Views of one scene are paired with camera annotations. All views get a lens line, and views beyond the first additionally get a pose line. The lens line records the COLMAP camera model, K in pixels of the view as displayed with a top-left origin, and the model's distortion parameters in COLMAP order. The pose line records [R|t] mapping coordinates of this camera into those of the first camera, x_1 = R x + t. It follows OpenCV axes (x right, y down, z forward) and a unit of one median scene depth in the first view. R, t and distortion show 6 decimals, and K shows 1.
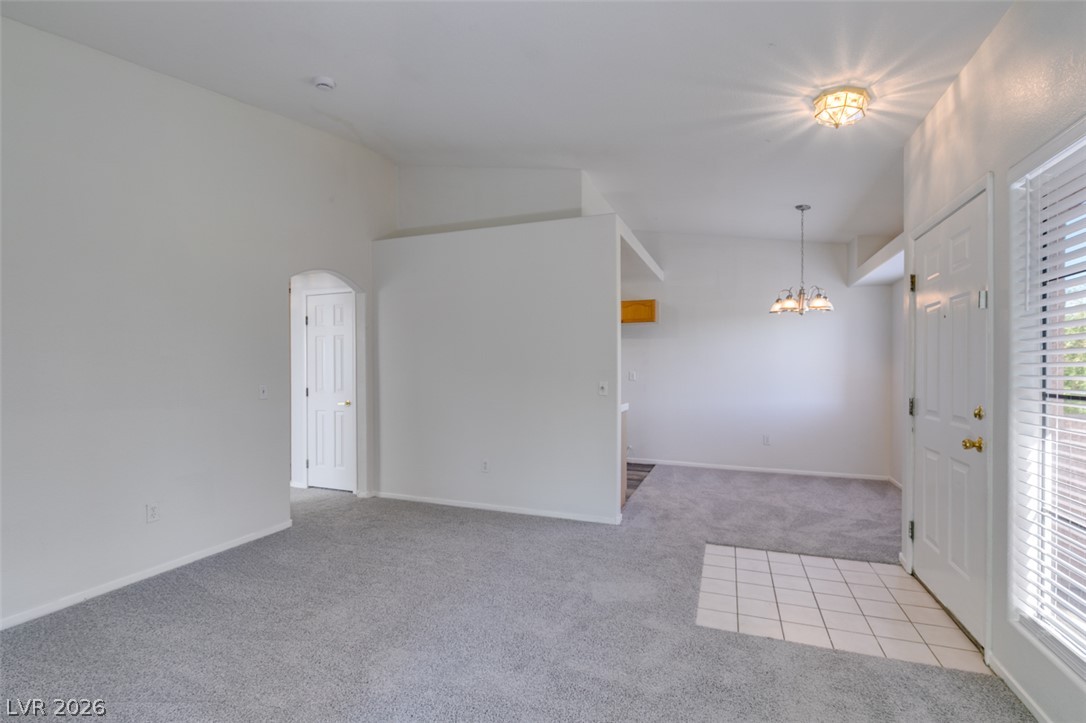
lens RADIAL K [[487.4, 0, 541.7], [0, 487.4, 369.6], [0, 0, 1]] dist [0.000440, -0.002088]
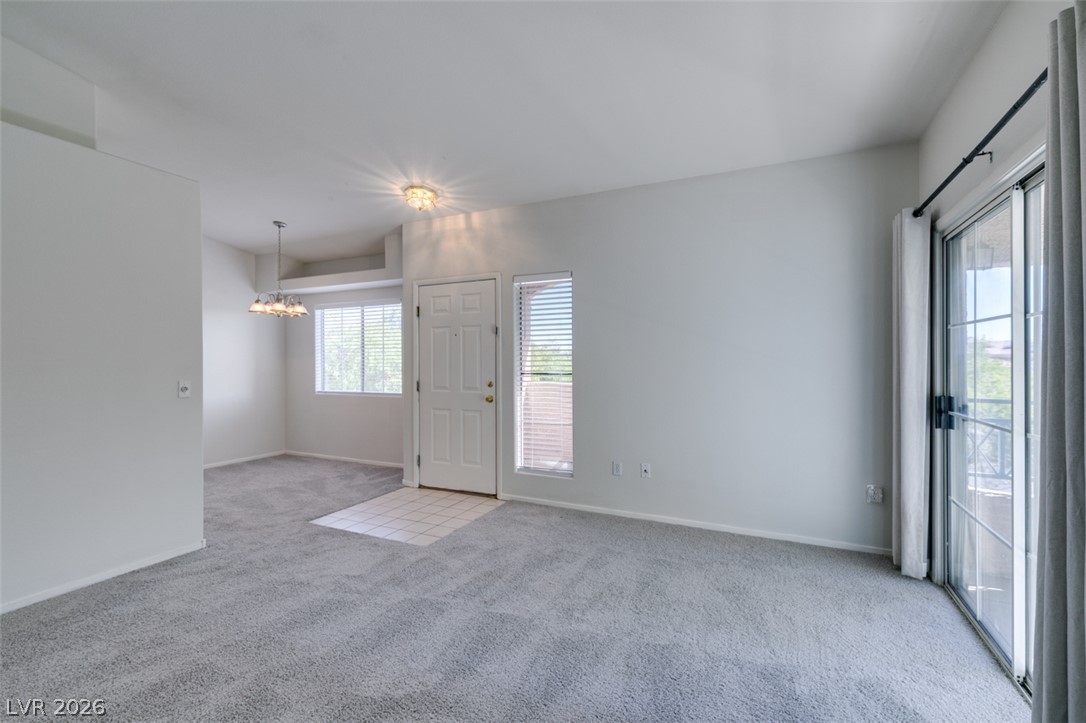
lens RADIAL K [[487.4, 0, 539.8], [0, 487.4, 360.7], [0, 0, 1]] dist [0.000440, -0.002088]
pose [[0.086175, 0.001795, 0.996278, -0.705090], [0.008157, 0.999964, -0.002507, -0.002291], [-0.996247, 0.008342, 0.086157, 0.366283]]
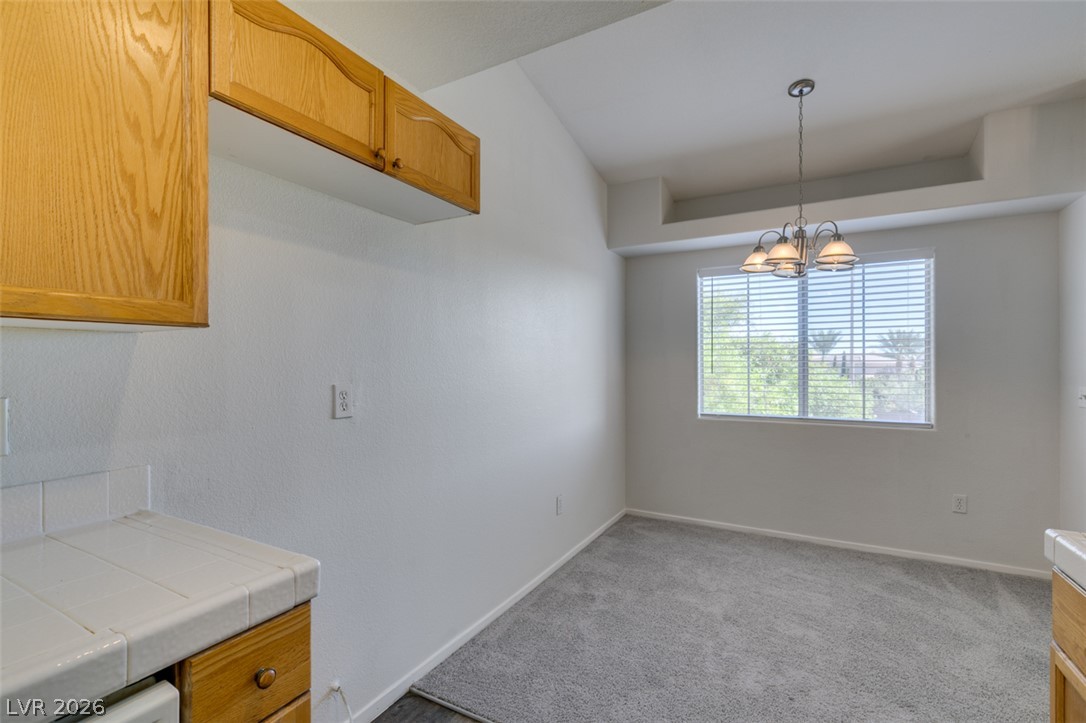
lens RADIAL K [[487.4, 0, 539.7], [0, 487.4, 363.7], [0, 0, 1]] dist [0.000440, -0.002088]
pose [[0.133807, 0.000002, 0.991007, -0.094785], [0.003993, 0.999992, -0.000541, -0.011257], [-0.990999, 0.004030, 0.133806, 1.545885]]
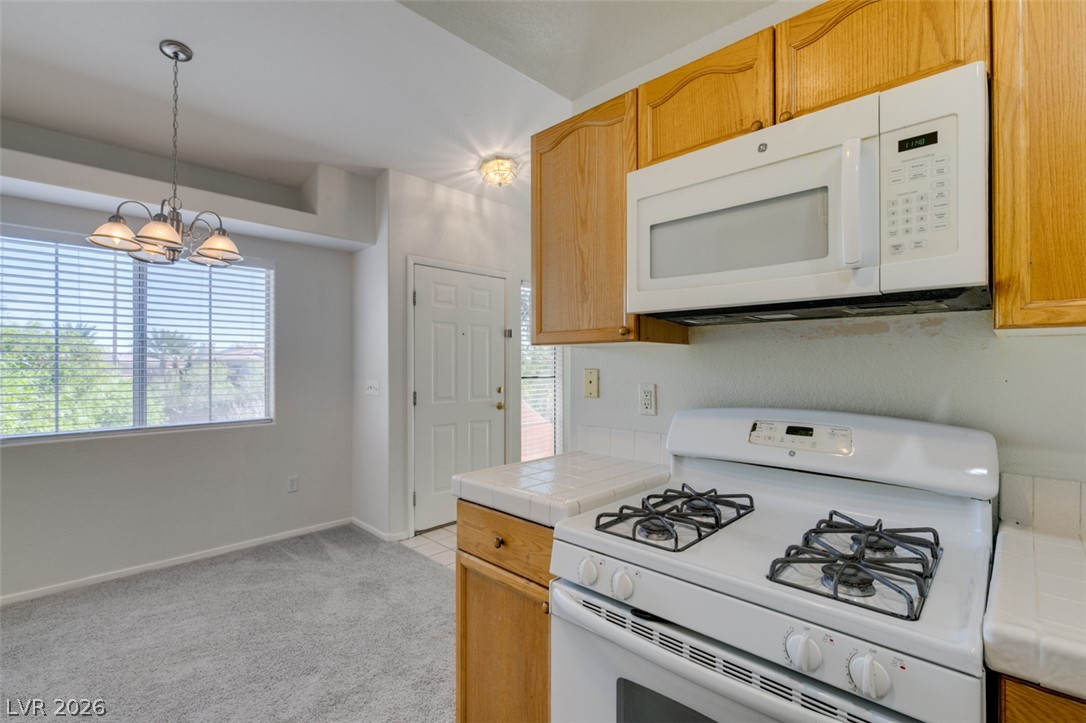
lens RADIAL K [[487.4, 0, 539.3], [0, 487.4, 361.4], [0, 0, 1]] dist [0.000440, -0.002088]
pose [[-0.919516, 0.002010, 0.393048, -0.009847], [0.001385, 0.999997, -0.001872, -0.012421], [-0.393050, -0.001177, -0.919516, 1.653173]]
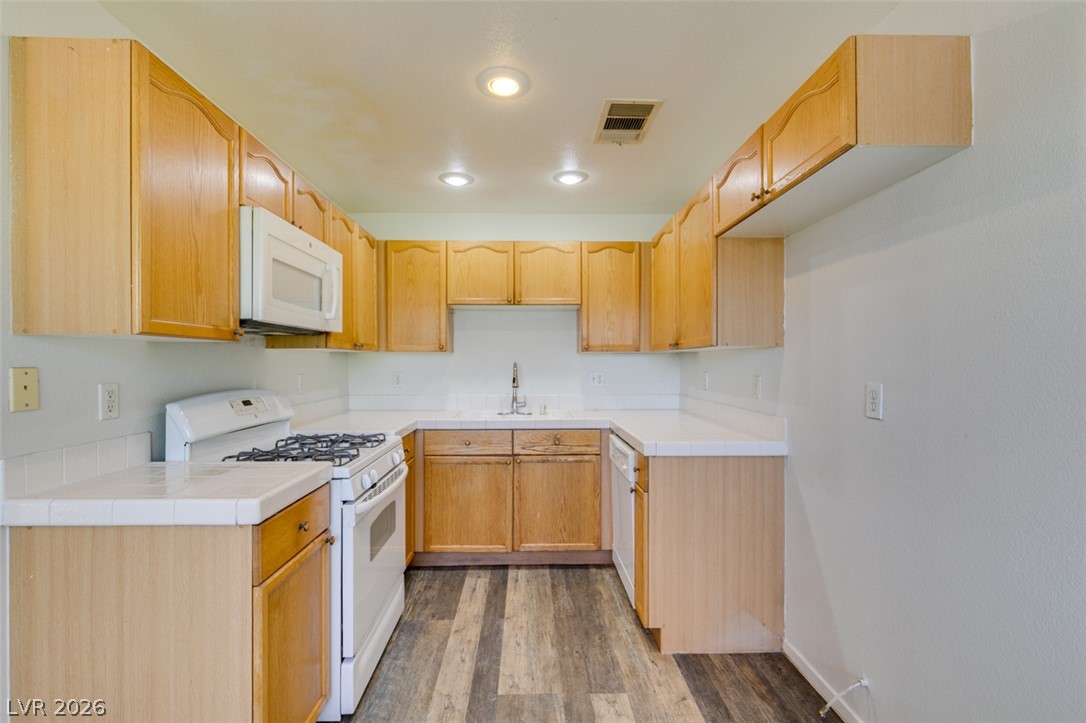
lens RADIAL K [[487.4, 0, 541.1], [0, 487.4, 364.4], [0, 0, 1]] dist [0.000440, -0.002088]
pose [[0.389179, 0.005310, -0.921147, 0.622265], [-0.005467, 0.999979, 0.003455, -0.010497], [0.921146, 0.003691, 0.389199, 1.339129]]
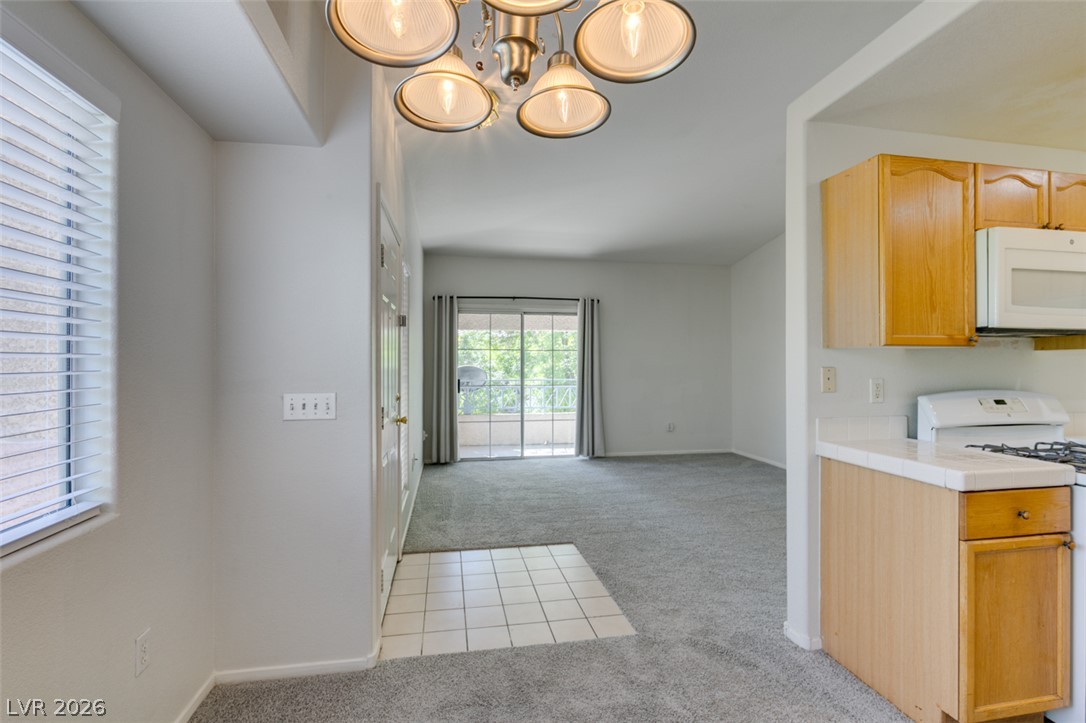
lens RADIAL K [[487.4, 0, 539.2], [0, 487.4, 358.2], [0, 0, 1]] dist [0.000440, -0.002088]
pose [[-0.849418, -0.005048, -0.527696, 0.784561], [-0.003283, 0.999985, -0.004282, -0.012383], [0.527710, -0.001905, -0.849422, 1.461049]]
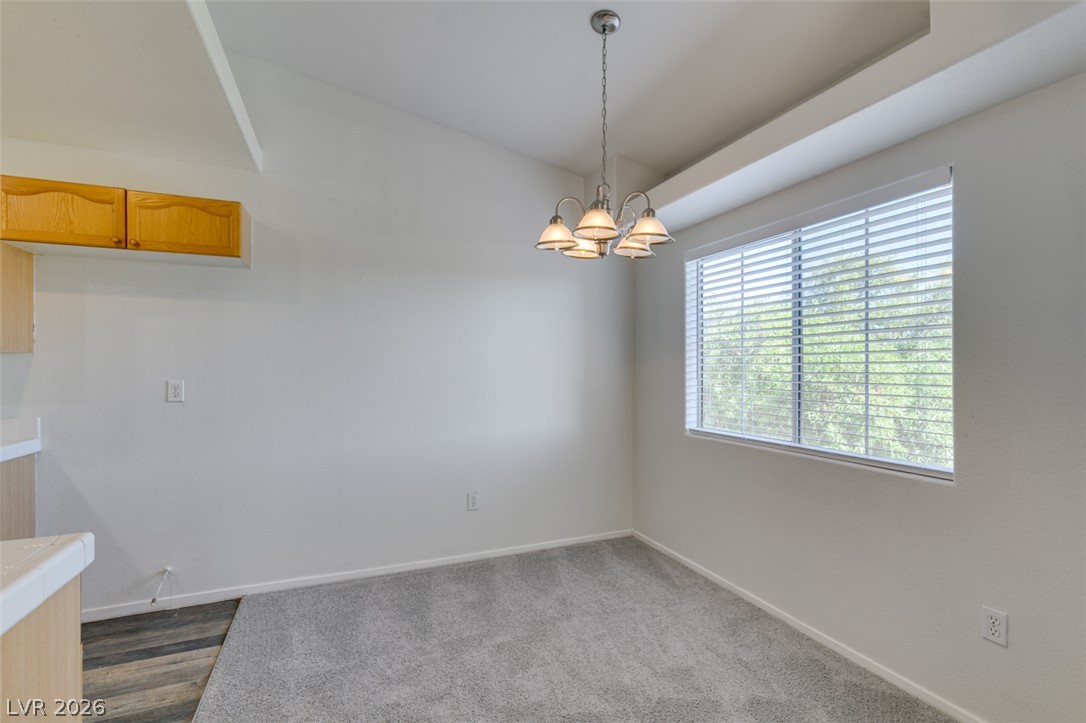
lens RADIAL K [[487.4, 0, 540.8], [0, 487.4, 367.1], [0, 0, 1]] dist [0.000440, -0.002088]
pose [[0.716790, -0.000603, 0.697289, 0.217643], [0.002653, 0.999995, -0.001862, -0.009814], [-0.697284, 0.003185, 0.716788, 0.898425]]
